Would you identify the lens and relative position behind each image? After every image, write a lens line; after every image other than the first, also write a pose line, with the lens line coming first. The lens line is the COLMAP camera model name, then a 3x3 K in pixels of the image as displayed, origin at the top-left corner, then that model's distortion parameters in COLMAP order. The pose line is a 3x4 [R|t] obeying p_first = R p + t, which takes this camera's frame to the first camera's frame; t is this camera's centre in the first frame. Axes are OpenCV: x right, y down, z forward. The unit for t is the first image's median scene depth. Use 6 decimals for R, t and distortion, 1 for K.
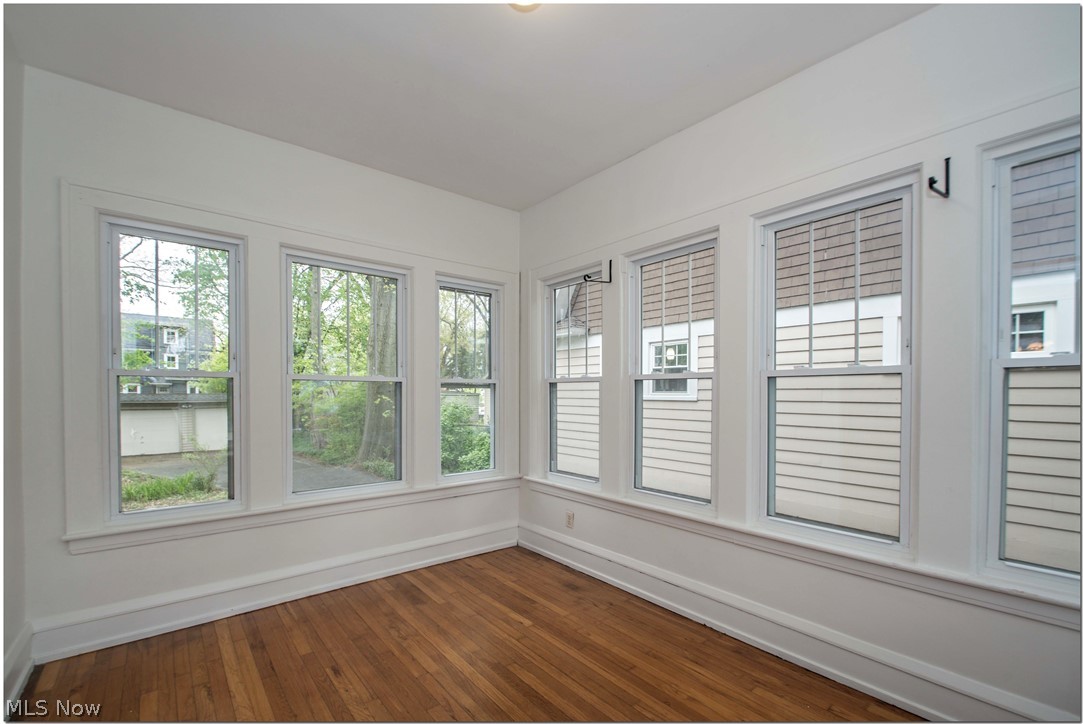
lens RADIAL K [[470.3, 0, 553.8], [0, 470.3, 398.1], [0, 0, 1]] dist [0.006821, -0.004554]
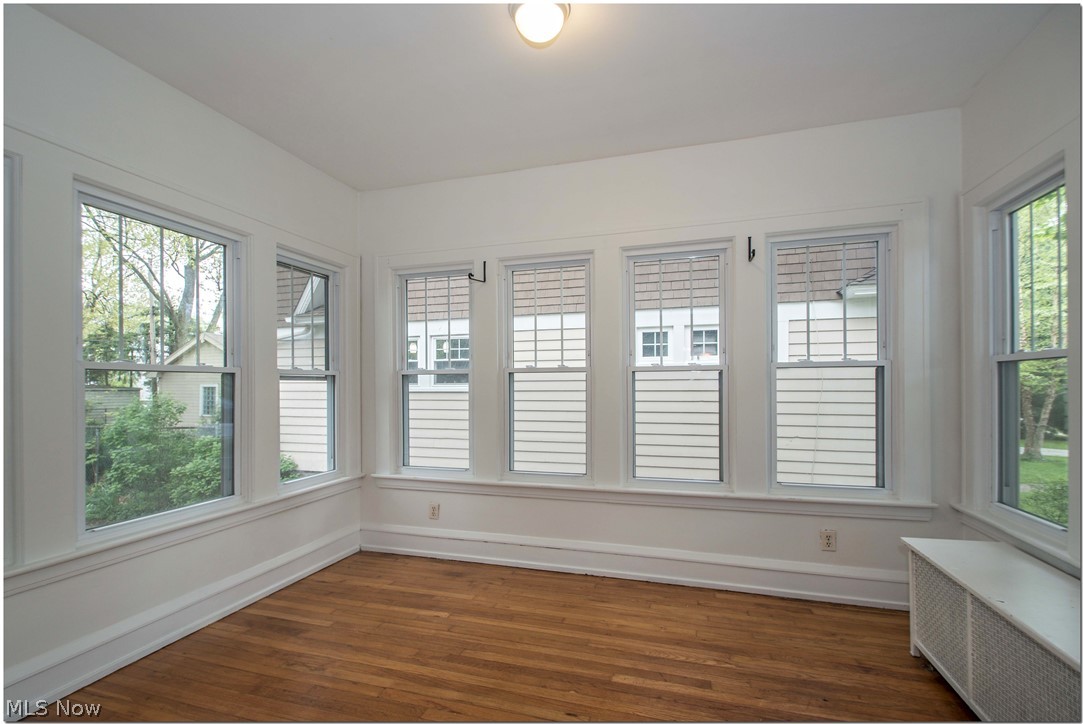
lens RADIAL K [[470.3, 0, 538.4], [0, 470.3, 382.6], [0, 0, 1]] dist [0.006821, -0.004554]
pose [[0.830836, -0.003387, 0.556506, -0.367282], [0.013678, 0.999804, -0.014335, 0.001502], [-0.556349, 0.019522, 0.830720, 0.039129]]
